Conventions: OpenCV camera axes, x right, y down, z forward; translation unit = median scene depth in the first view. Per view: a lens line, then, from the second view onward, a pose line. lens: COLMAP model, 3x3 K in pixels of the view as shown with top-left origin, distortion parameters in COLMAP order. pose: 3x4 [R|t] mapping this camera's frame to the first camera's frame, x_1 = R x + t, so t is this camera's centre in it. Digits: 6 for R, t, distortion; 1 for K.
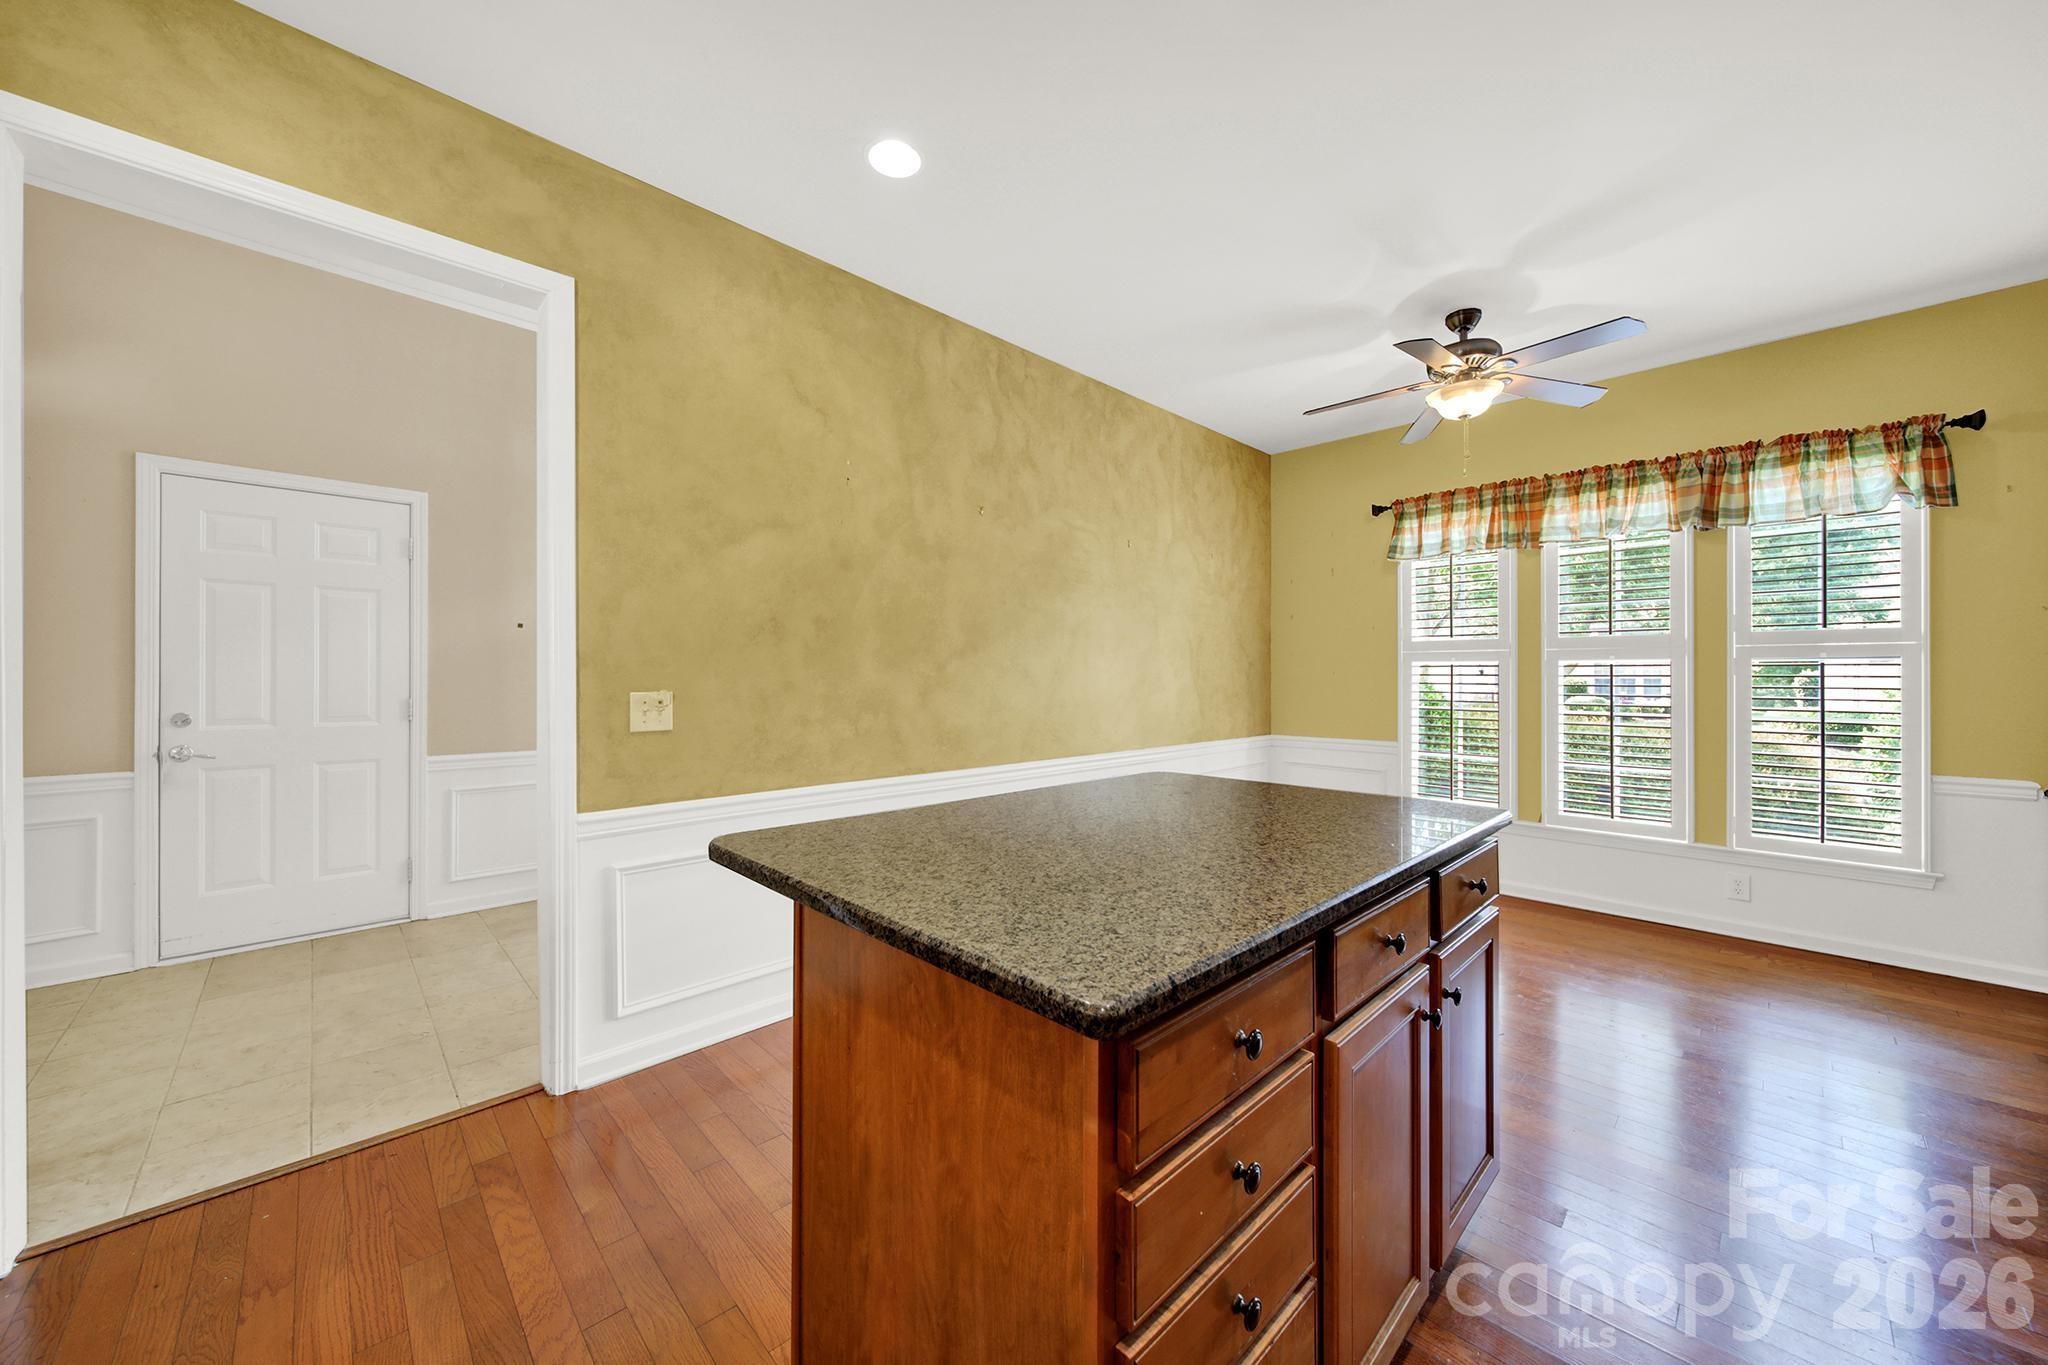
lens RADIAL K [[735.3, 0, 1022.5], [0, 735.3, 675.4], [0, 0, 1]] dist [-0.000287, -0.001990]
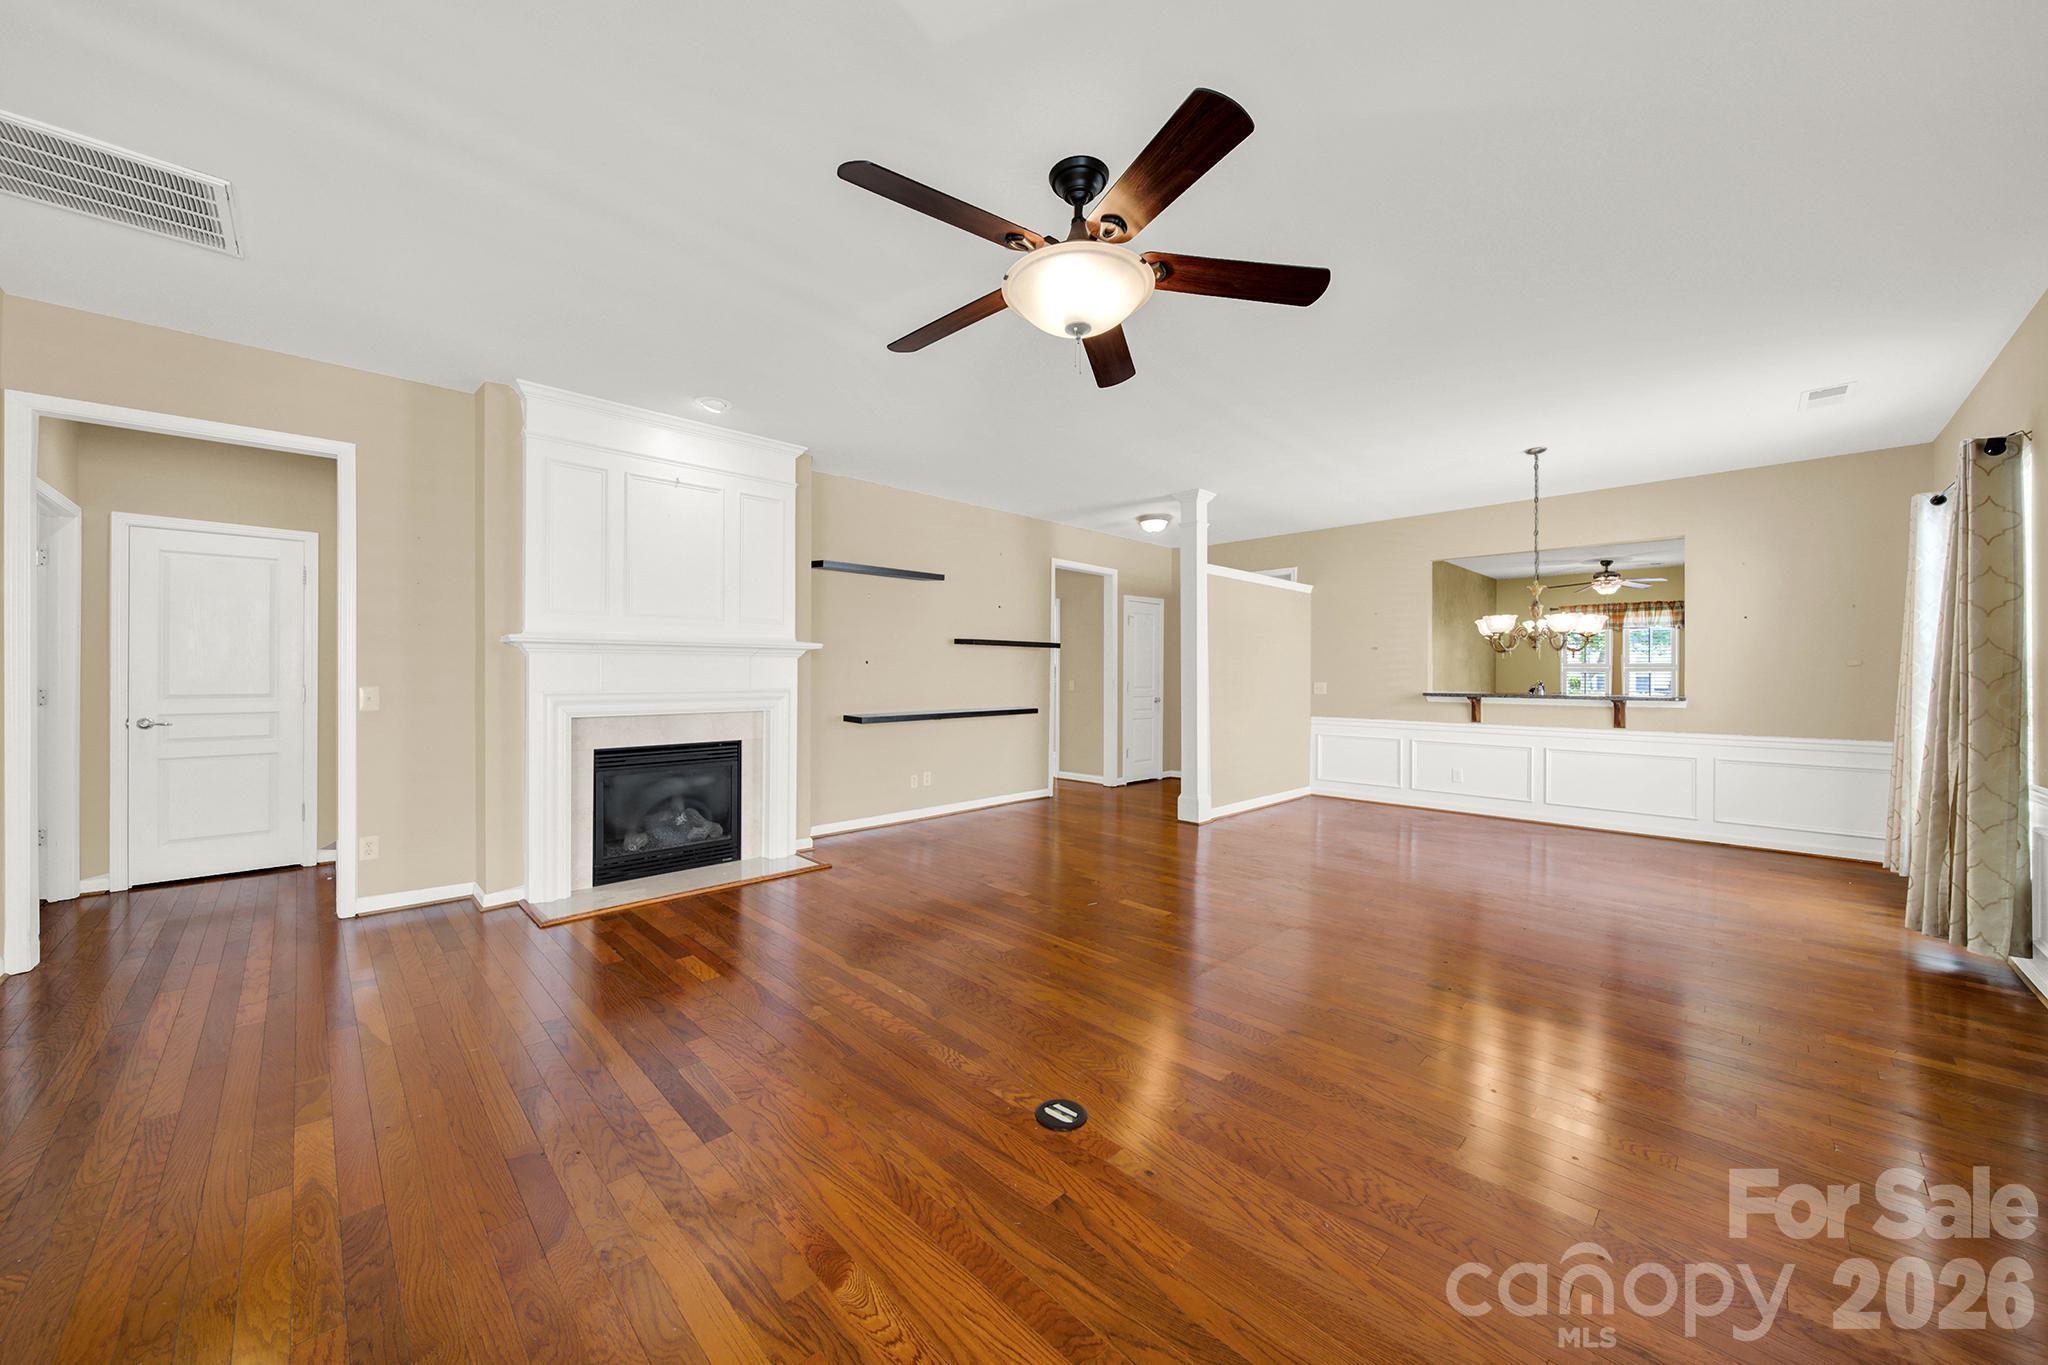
lens RADIAL K [[735.3, 0, 1014.4], [0, 735.3, 673.1], [0, 0, 1]] dist [-0.000287, -0.001990]
pose [[0.999985, 0.000526, 0.005488, -1.537500], [-0.000549, 0.999991, 0.004179, -0.025777], [-0.005485, -0.004182, 0.999976, -1.675611]]
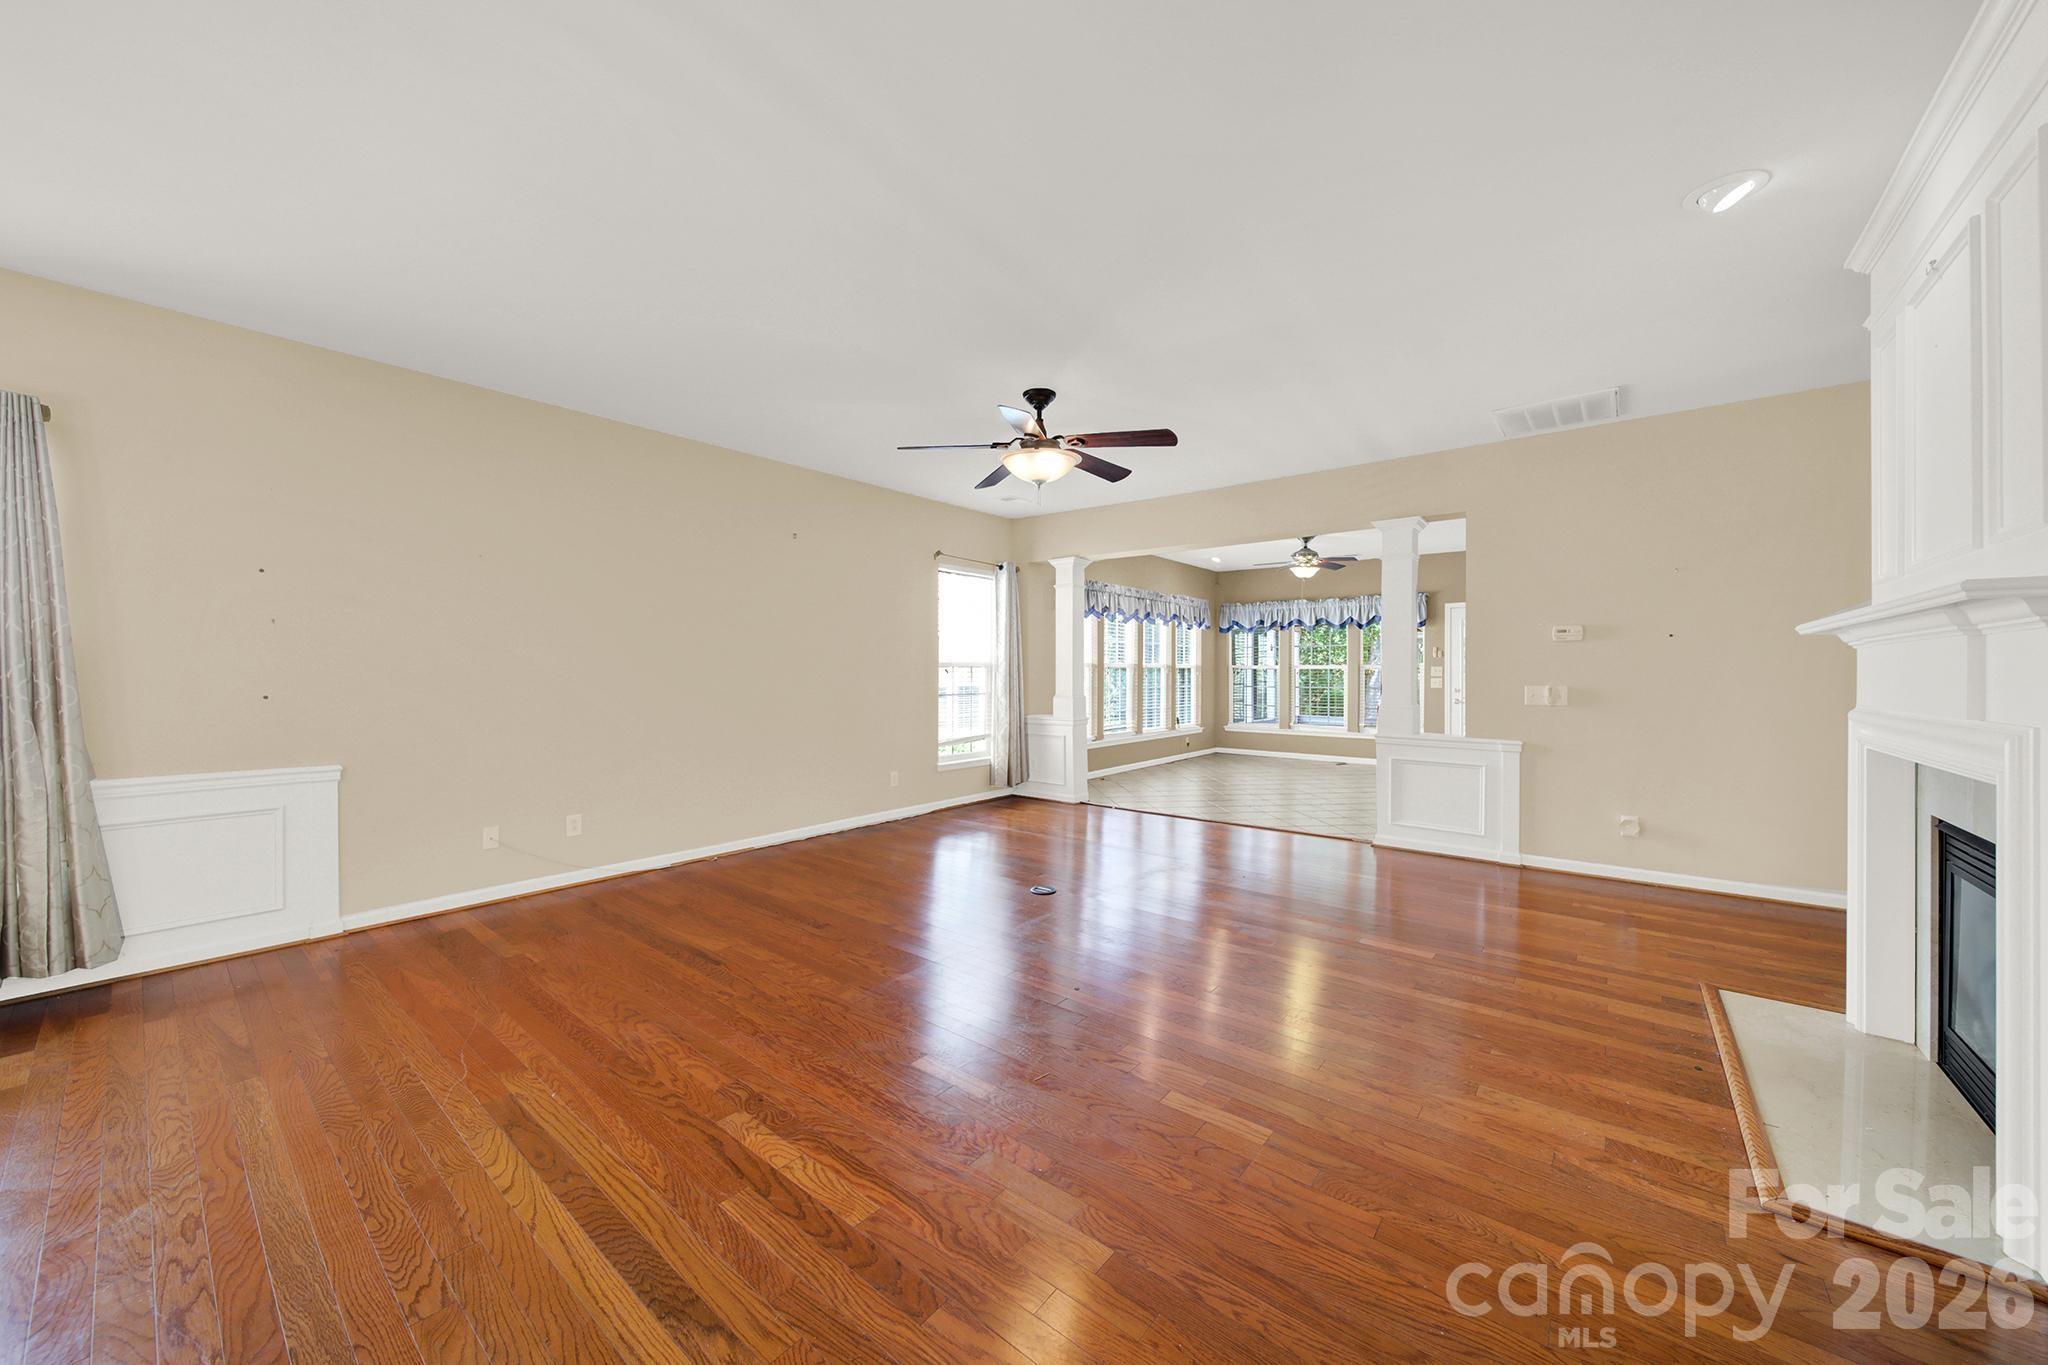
lens RADIAL K [[735.3, 0, 1021.3], [0, 735.3, 676.2], [0, 0, 1]] dist [-0.000287, -0.001990]
pose [[-0.991994, -0.005538, -0.126161, -1.331099], [-0.005688, 0.999983, 0.000824, -0.020912], [0.126155, 0.001535, -0.992009, -0.090175]]
